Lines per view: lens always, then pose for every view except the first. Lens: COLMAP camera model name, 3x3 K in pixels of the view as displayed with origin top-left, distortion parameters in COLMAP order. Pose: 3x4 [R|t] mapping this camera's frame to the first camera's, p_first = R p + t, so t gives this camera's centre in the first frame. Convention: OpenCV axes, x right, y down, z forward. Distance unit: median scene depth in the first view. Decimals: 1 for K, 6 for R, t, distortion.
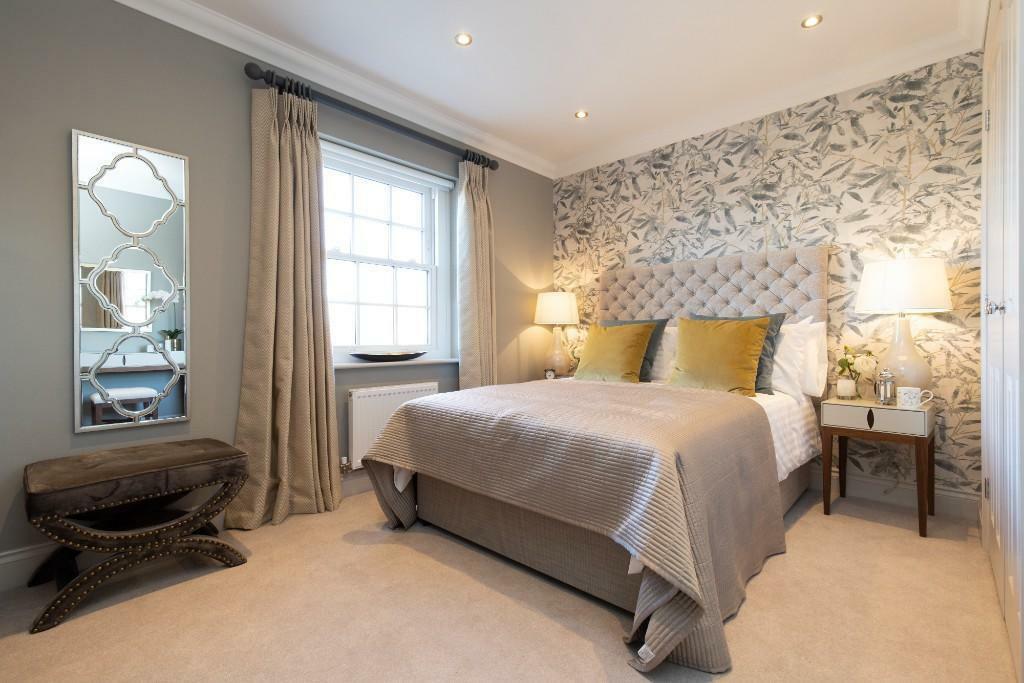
lens RADIAL K [[459.7, 0, 568.4], [0, 459.7, 336.6], [0, 0, 1]] dist [0.002664, 0.000040]
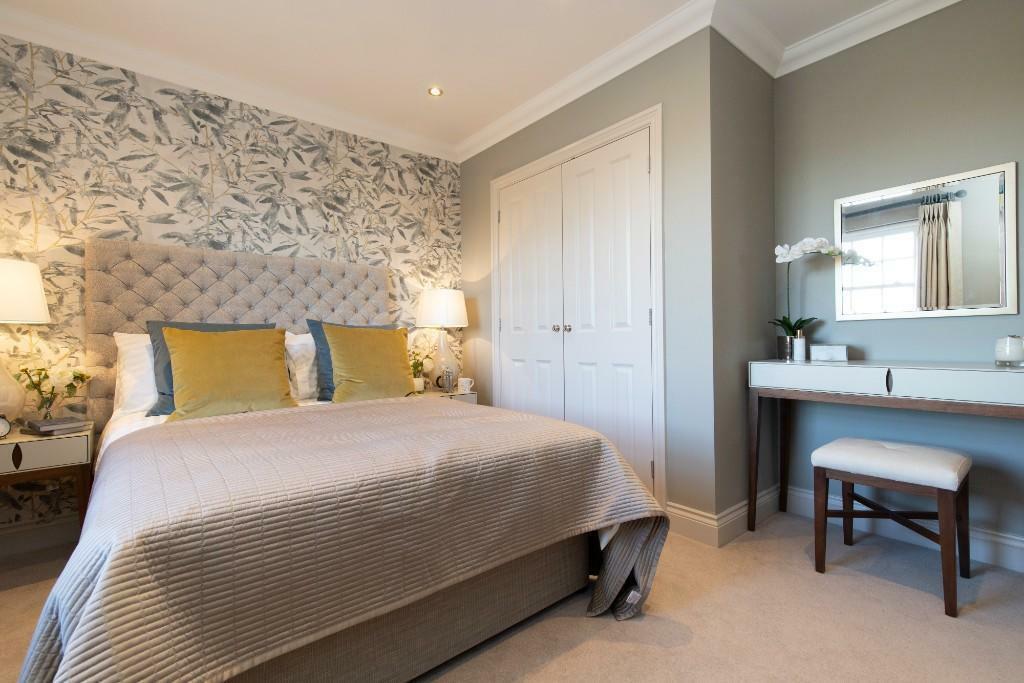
lens RADIAL K [[459.4, 0, 514.0], [0, 459.4, 343.0], [0, 0, 1]] dist [0.009826, -0.000820]
pose [[0.173455, 0.002530, 0.984838, -0.443797], [0.011566, 0.999923, -0.004606, 0.004741], [-0.984774, 0.012190, 0.173413, 0.374797]]
